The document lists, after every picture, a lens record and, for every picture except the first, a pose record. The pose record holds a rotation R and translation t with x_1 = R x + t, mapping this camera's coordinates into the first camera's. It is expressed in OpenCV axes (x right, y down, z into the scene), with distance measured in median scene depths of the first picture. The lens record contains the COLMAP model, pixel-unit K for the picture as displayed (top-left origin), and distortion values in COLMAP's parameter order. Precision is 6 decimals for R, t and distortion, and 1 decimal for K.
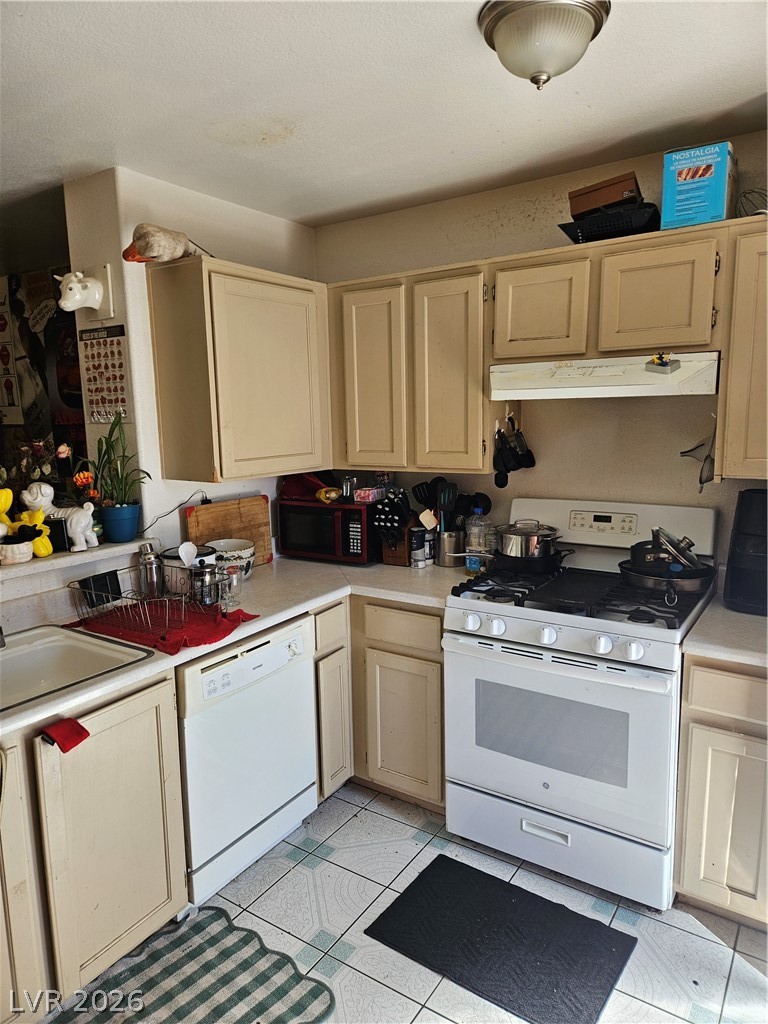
lens RADIAL K [[690.3, 0, 383.1], [0, 690.3, 523.4], [0, 0, 1]] dist [0.090519, -0.088690]
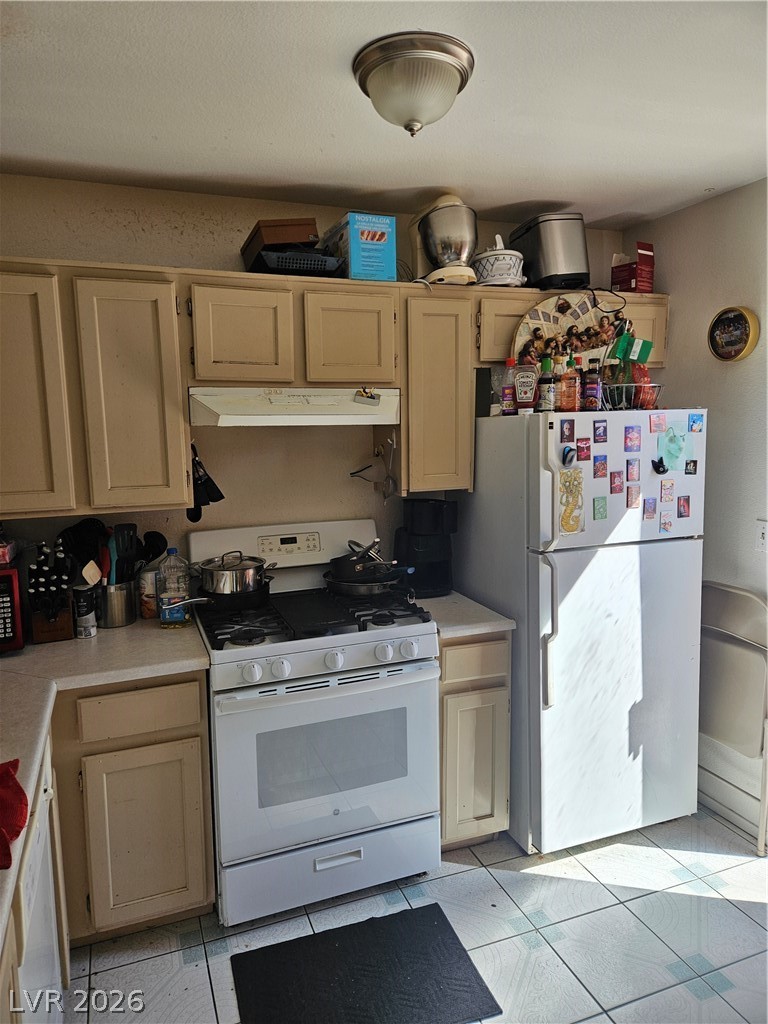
lens RADIAL K [[681.1, 0, 384.0], [0, 681.1, 512.0], [0, 0, 1]] dist [0.091630, -0.093027]
pose [[0.572711, -0.098848, 0.813776, -0.461513], [0.136505, 0.990343, 0.024227, -0.058915], [-0.808312, 0.097209, 0.580674, 0.318995]]
